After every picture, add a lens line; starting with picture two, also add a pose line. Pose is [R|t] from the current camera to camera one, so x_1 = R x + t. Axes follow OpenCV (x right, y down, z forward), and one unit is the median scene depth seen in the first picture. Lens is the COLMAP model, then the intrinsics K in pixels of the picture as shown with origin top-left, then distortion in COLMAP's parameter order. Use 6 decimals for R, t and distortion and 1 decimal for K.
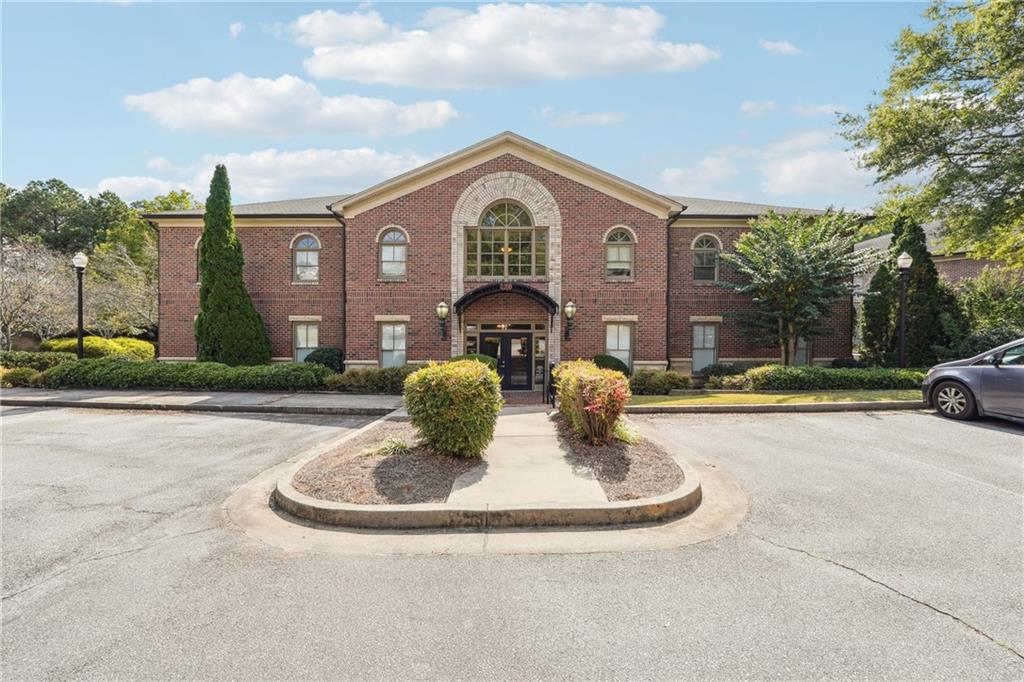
lens RADIAL K [[436.5, 0, 508.9], [0, 436.5, 336.2], [0, 0, 1]] dist [-0.013327, 0.001809]
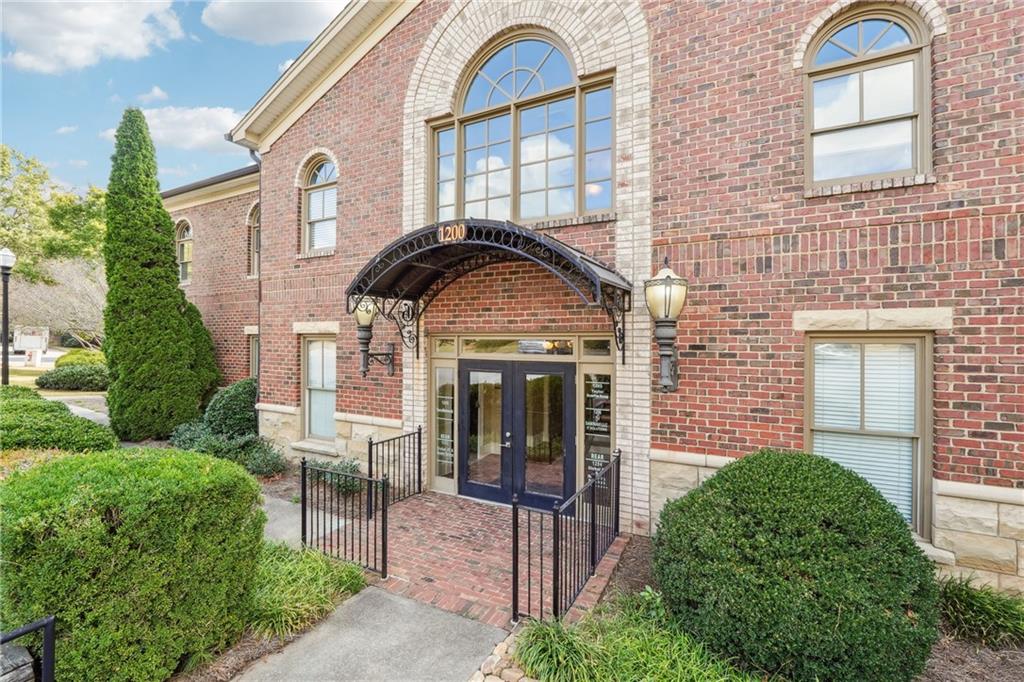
lens RADIAL K [[436.5, 0, 510.3], [0, 436.5, 334.4], [0, 0, 1]] dist [-0.013327, 0.001809]
pose [[0.890720, -0.003366, -0.454541, 0.176093], [-0.009206, 0.999634, -0.025442, -0.022642], [0.454460, 0.026847, 0.890362, 0.649257]]
